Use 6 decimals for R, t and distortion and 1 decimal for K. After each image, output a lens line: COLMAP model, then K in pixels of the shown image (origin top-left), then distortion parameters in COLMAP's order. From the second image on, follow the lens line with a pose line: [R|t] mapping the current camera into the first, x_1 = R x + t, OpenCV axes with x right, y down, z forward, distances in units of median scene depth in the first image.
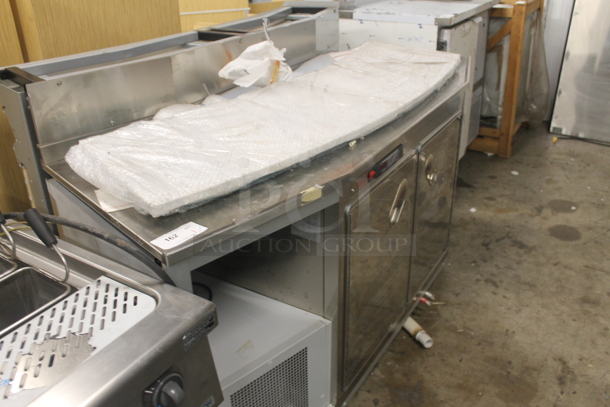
lens RADIAL K [[529.8, 0, 305.2], [0, 529.8, 201.9], [0, 0, 1]] dist [-0.006313, -0.005513]
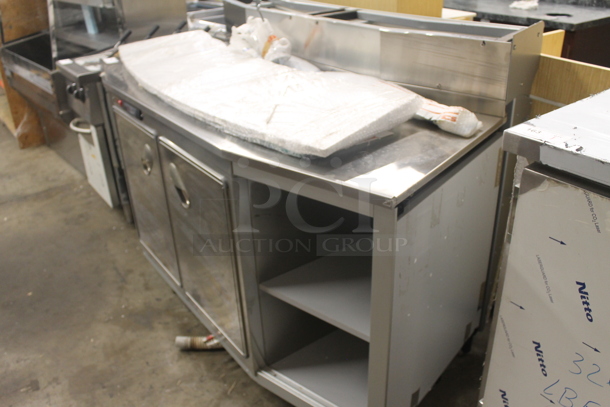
lens RADIAL K [[529.8, 0, 306.3], [0, 529.8, 202.5], [0, 0, 1]] dist [-0.006313, -0.005513]
pose [[-0.367408, 0.455753, -0.810741, 0.897942], [-0.366028, 0.730508, 0.576526, -0.637736], [0.855006, 0.508574, -0.101576, 1.264424]]
